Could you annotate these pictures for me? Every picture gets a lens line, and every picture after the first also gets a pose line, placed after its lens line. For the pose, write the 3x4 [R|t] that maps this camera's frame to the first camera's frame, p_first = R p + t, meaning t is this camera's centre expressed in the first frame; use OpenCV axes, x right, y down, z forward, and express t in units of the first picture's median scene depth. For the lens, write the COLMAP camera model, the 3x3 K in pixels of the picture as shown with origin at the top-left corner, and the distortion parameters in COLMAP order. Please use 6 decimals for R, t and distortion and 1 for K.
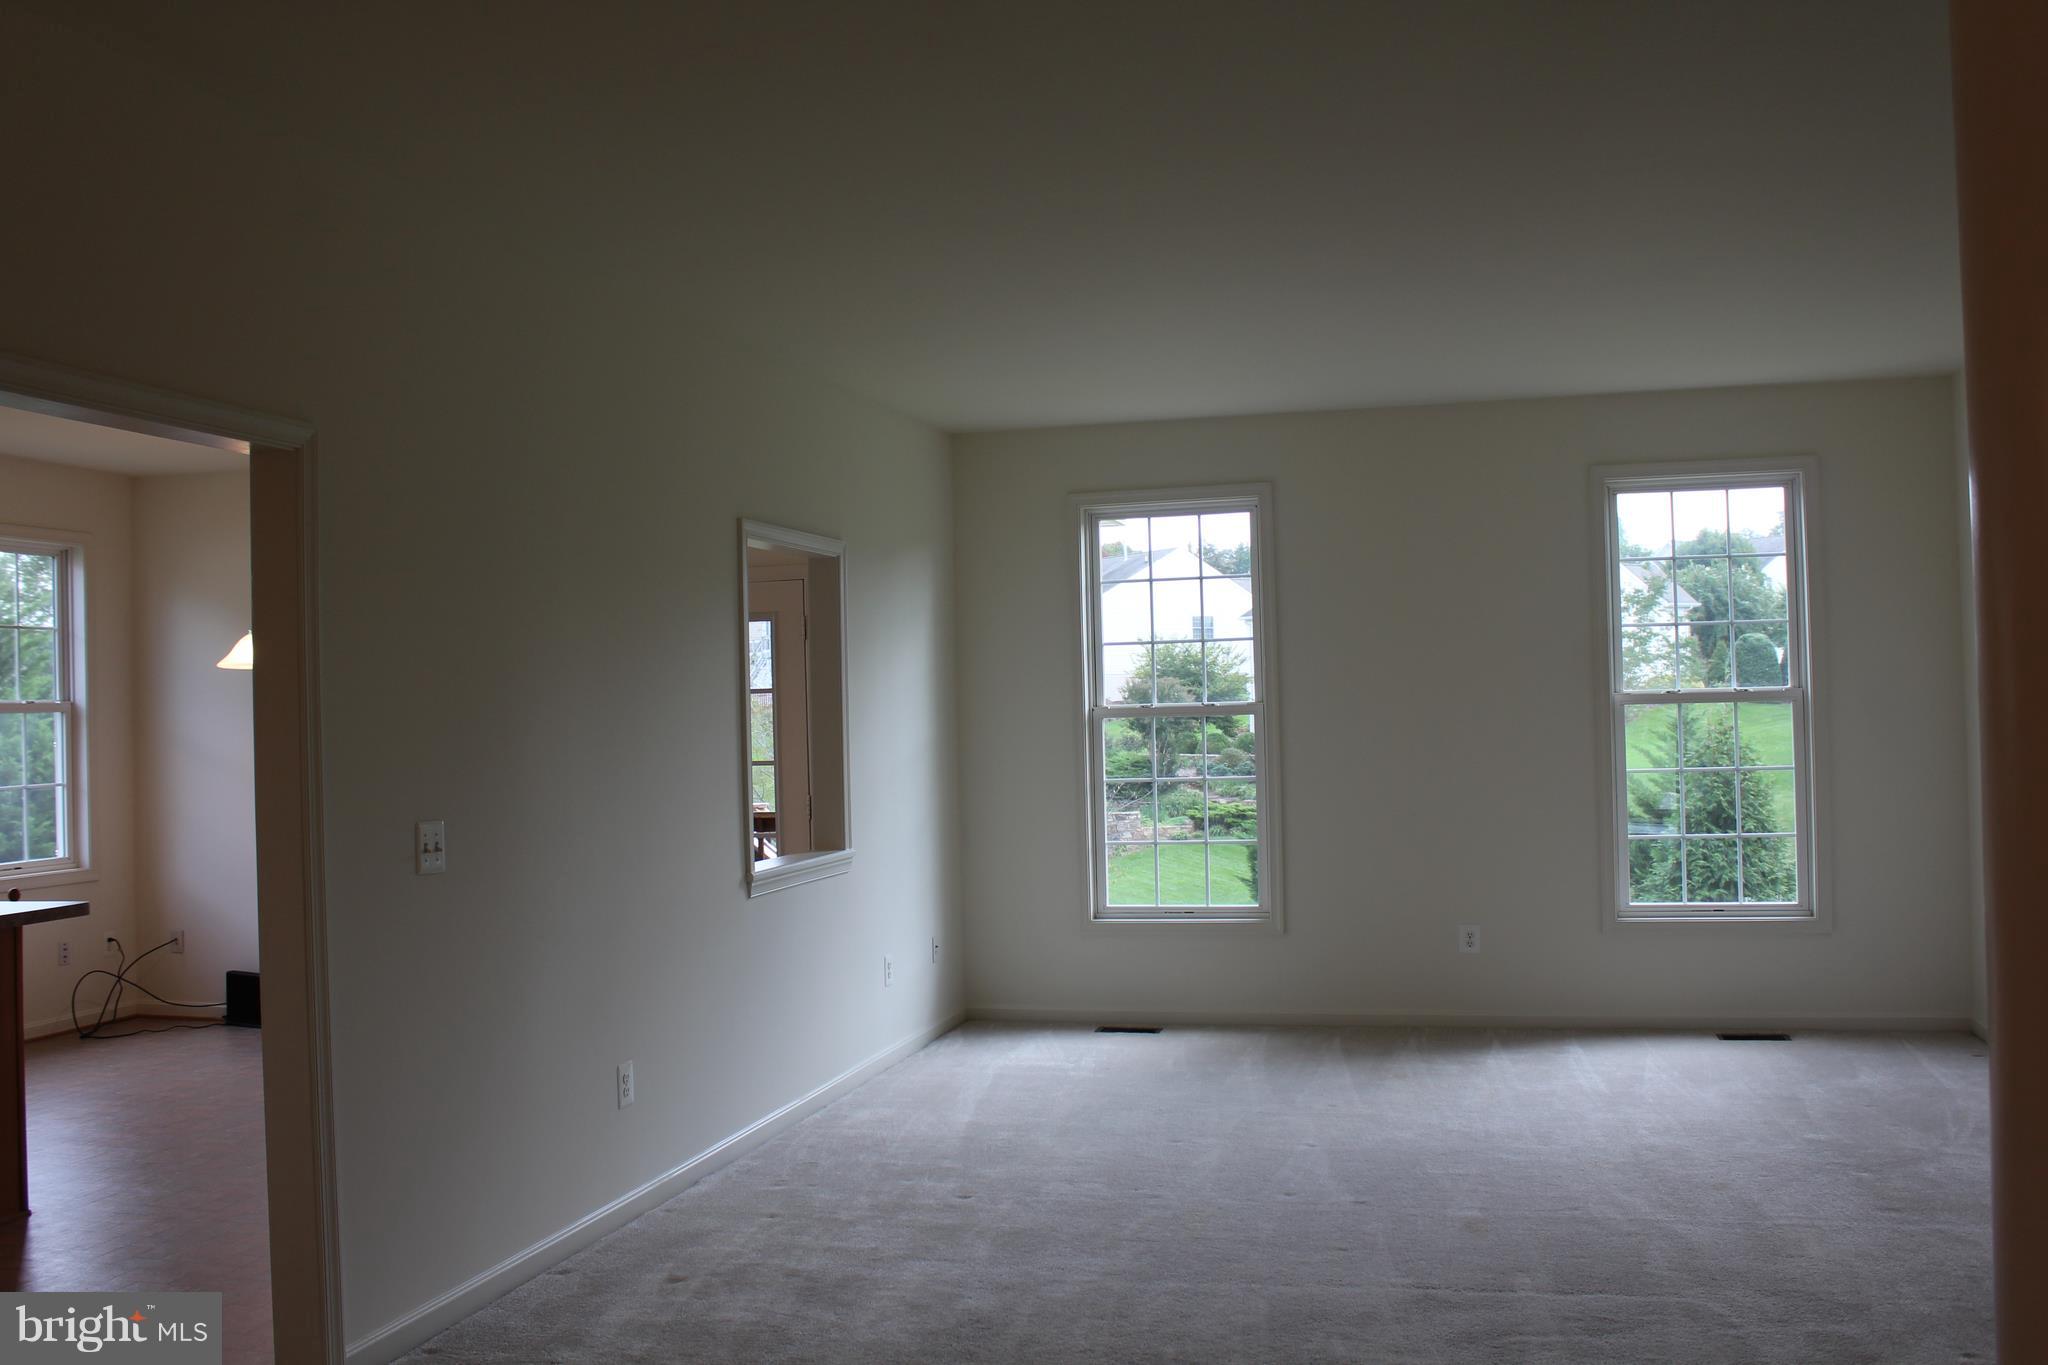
lens RADIAL K [[1795.2, 0, 1024.0], [0, 1795.2, 682.5], [0, 0, 1]] dist [-0.162768, 0.115778]
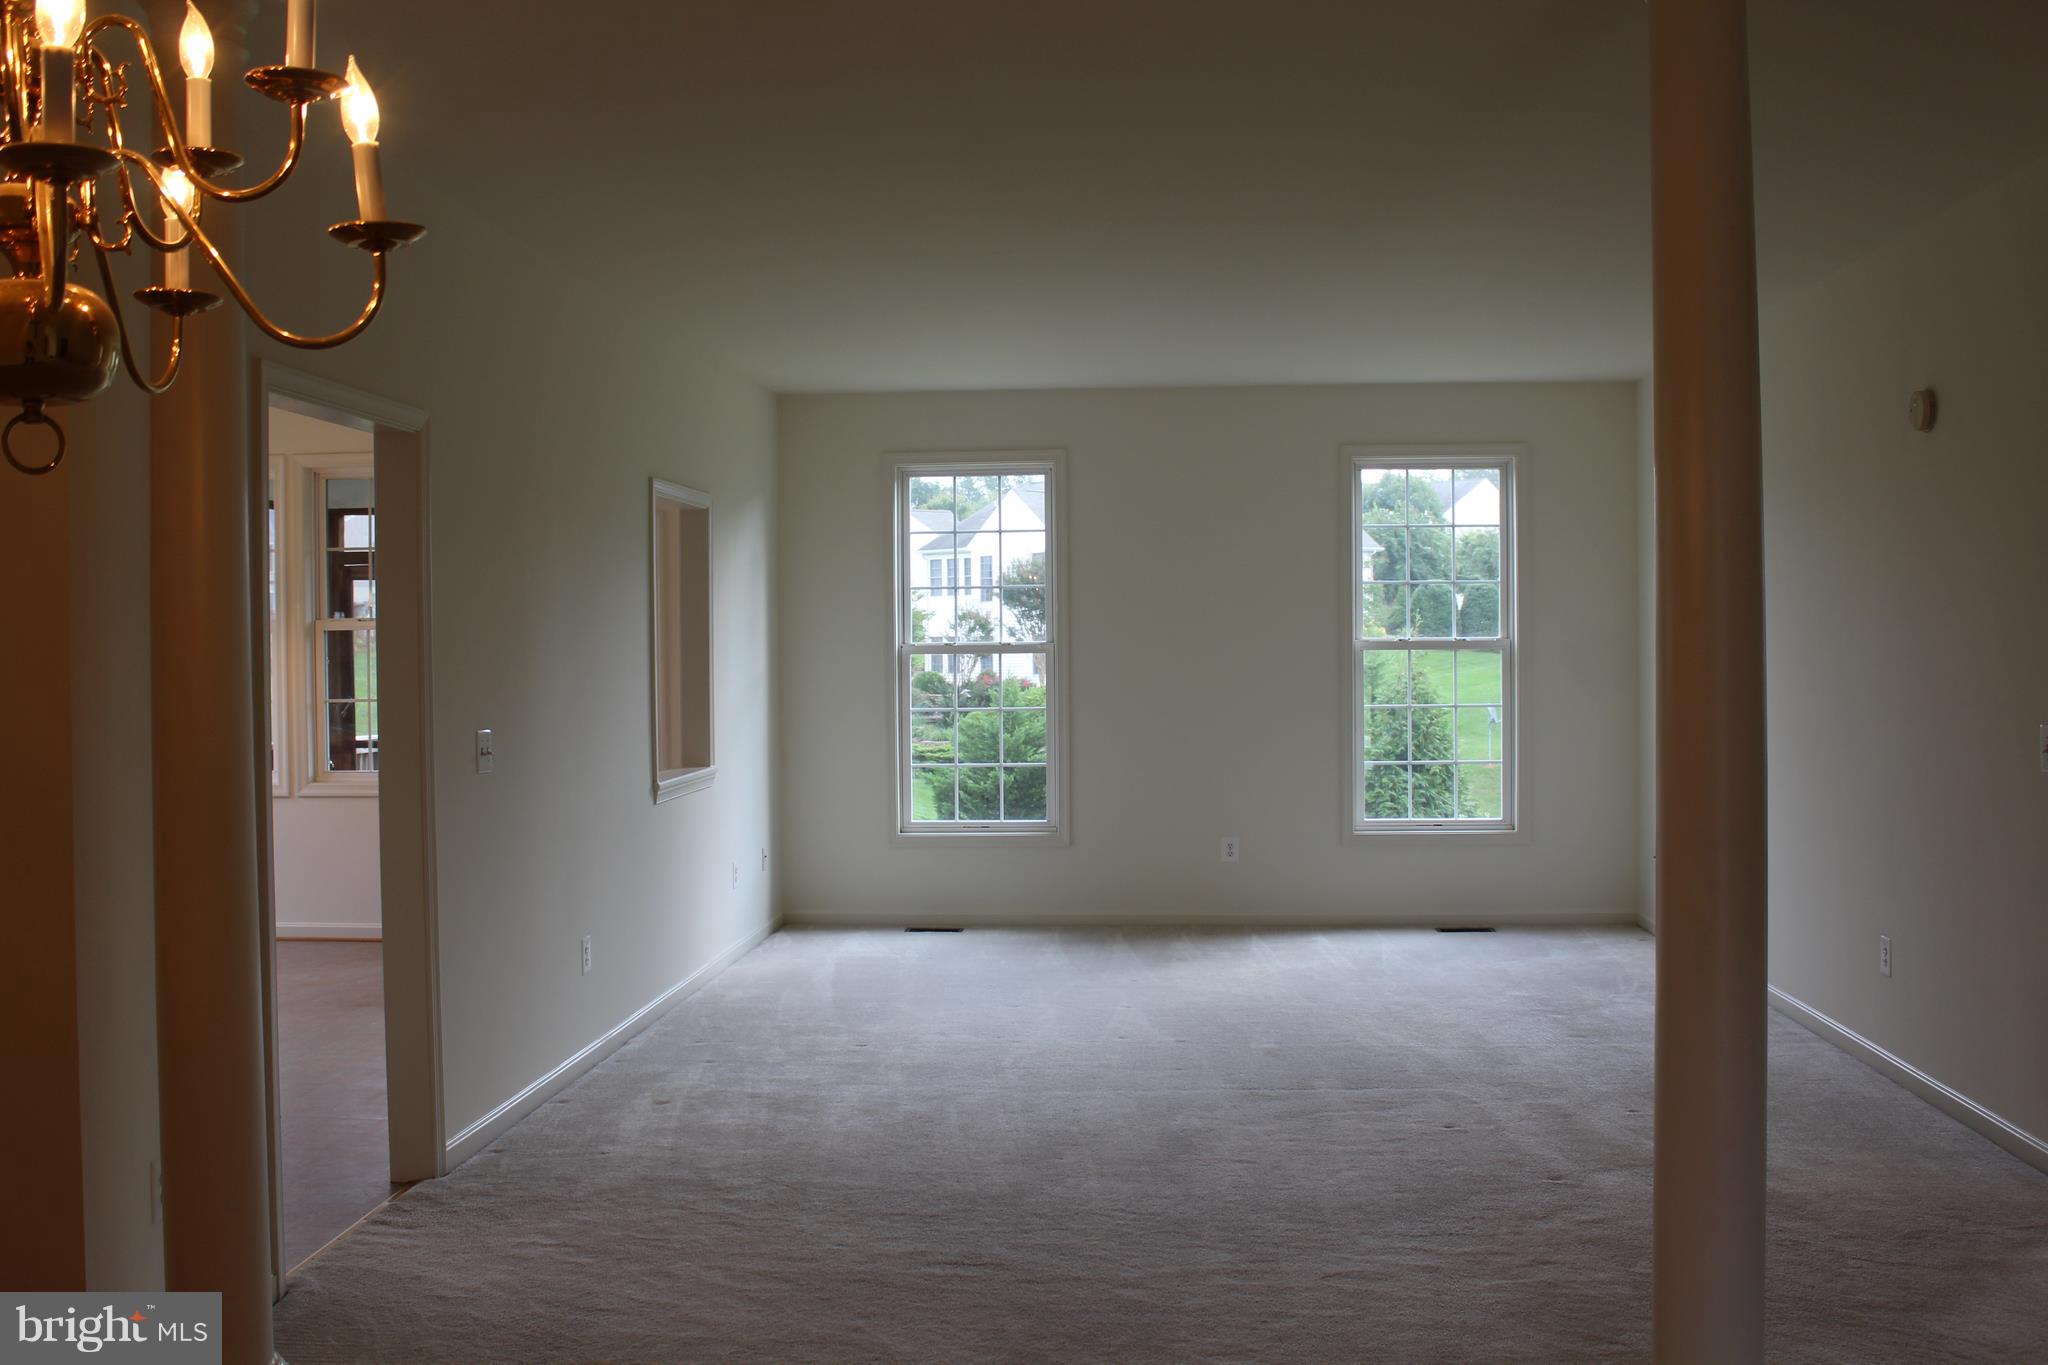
lens RADIAL K [[1926.4, 0, 1024.0], [0, 1926.4, 682.5], [0, 0, 1]] dist [-0.180184, -0.002426]
pose [[0.982523, 0.012464, 0.185724, -0.121213], [-0.018775, 0.999303, 0.032262, -0.002919], [-0.185193, -0.035185, 0.982072, -0.216520]]
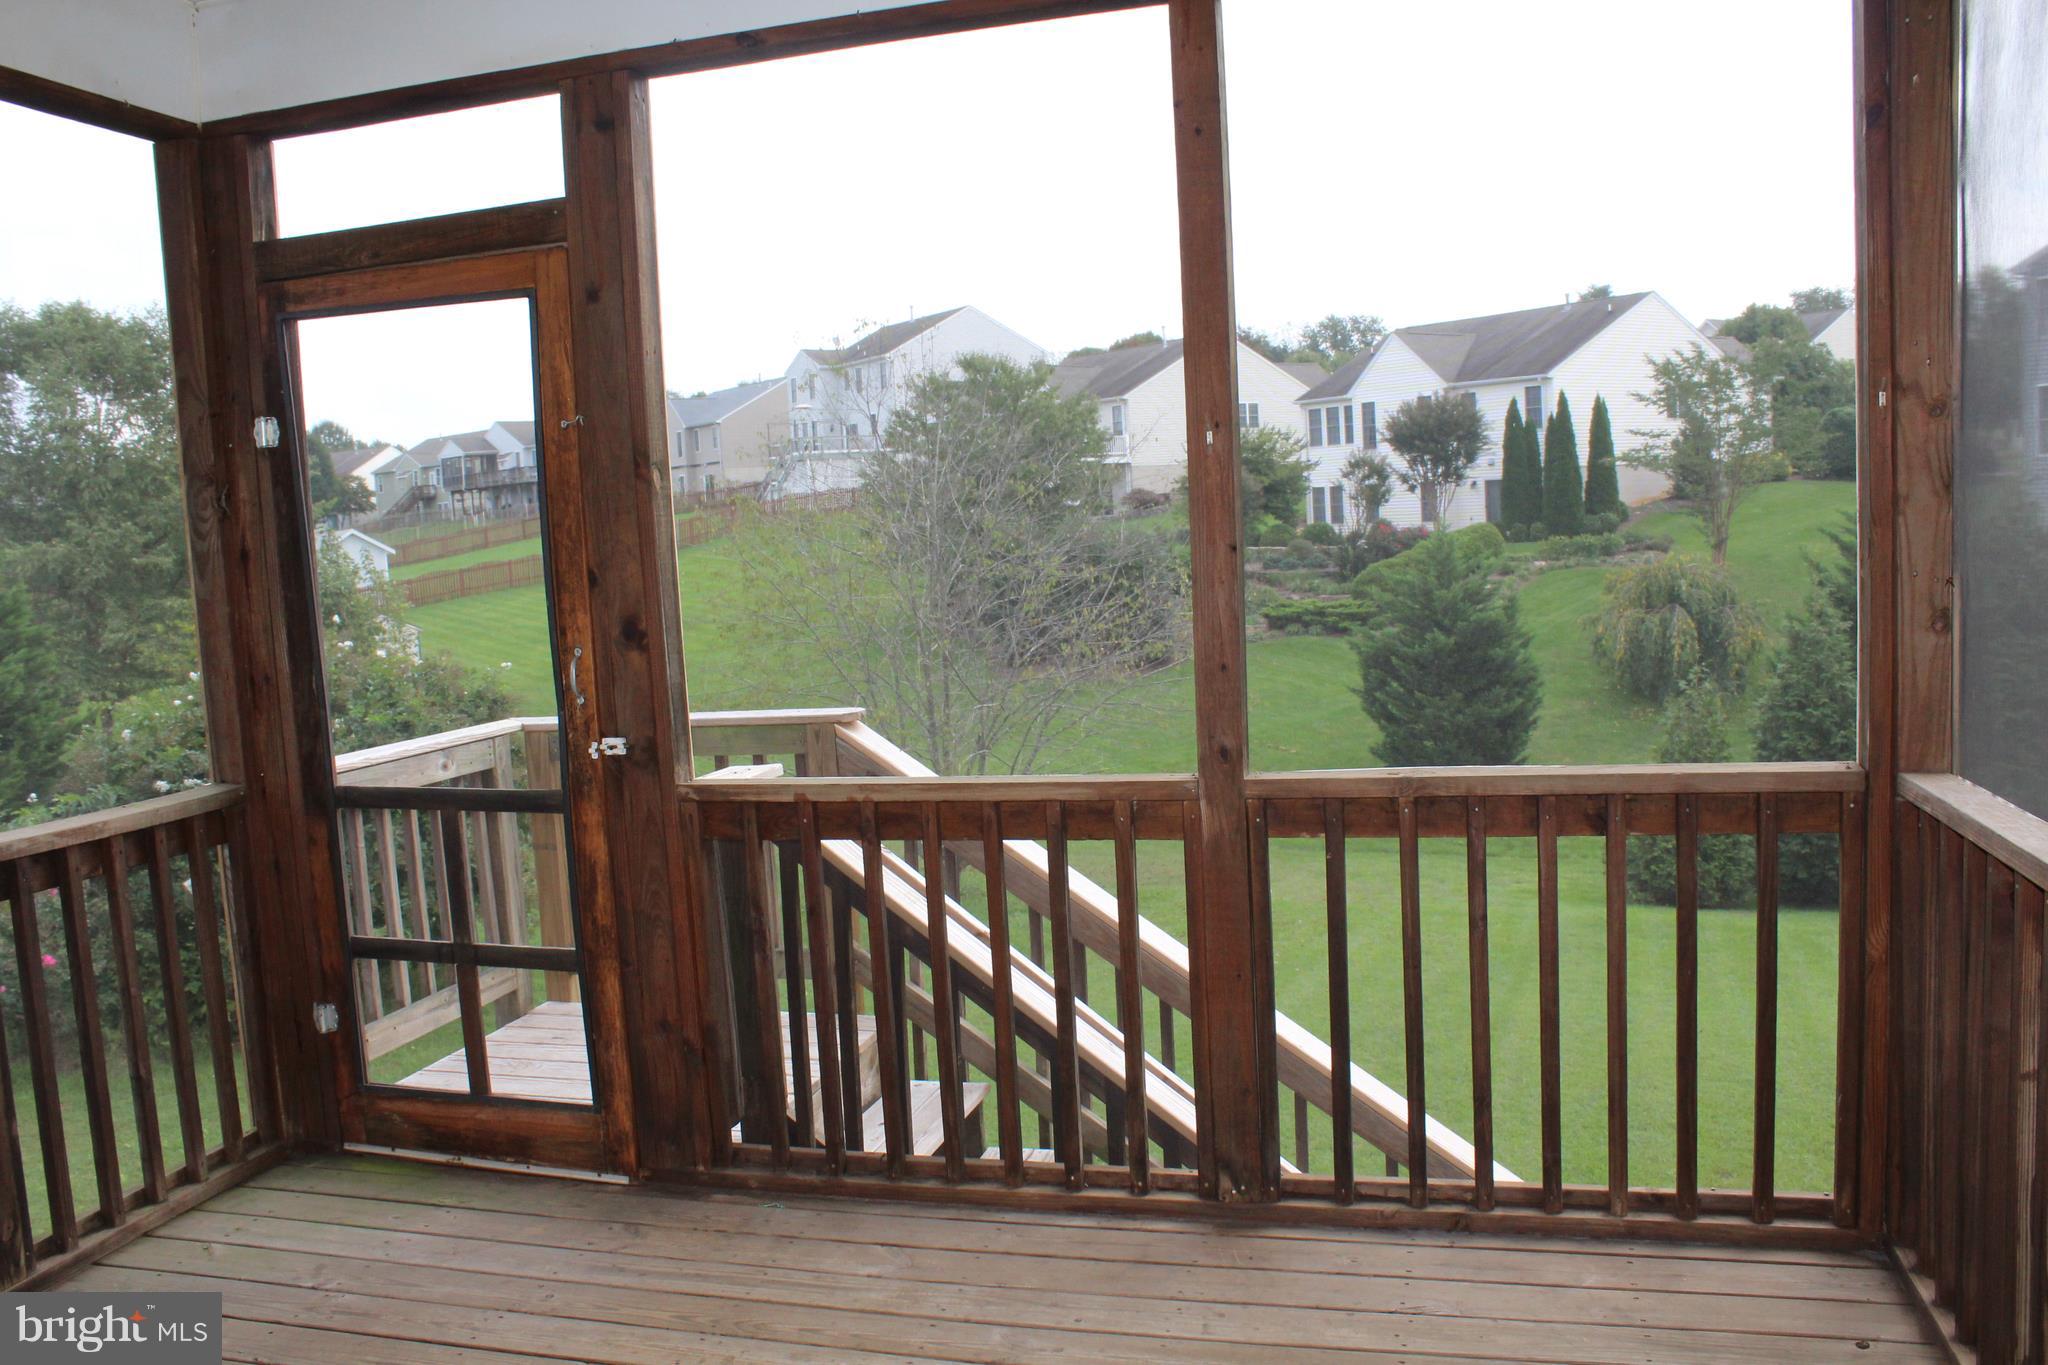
lens RADIAL K [[1668.3, 0, 1024.0], [0, 1668.3, 682.5], [0, 0, 1]] dist [-0.112541, -0.000430]
pose [[0.999607, -0.026654, -0.008682, -0.176748], [0.027499, 0.992486, 0.119229, 0.025276], [0.005439, -0.119420, 0.992829, 1.010225]]
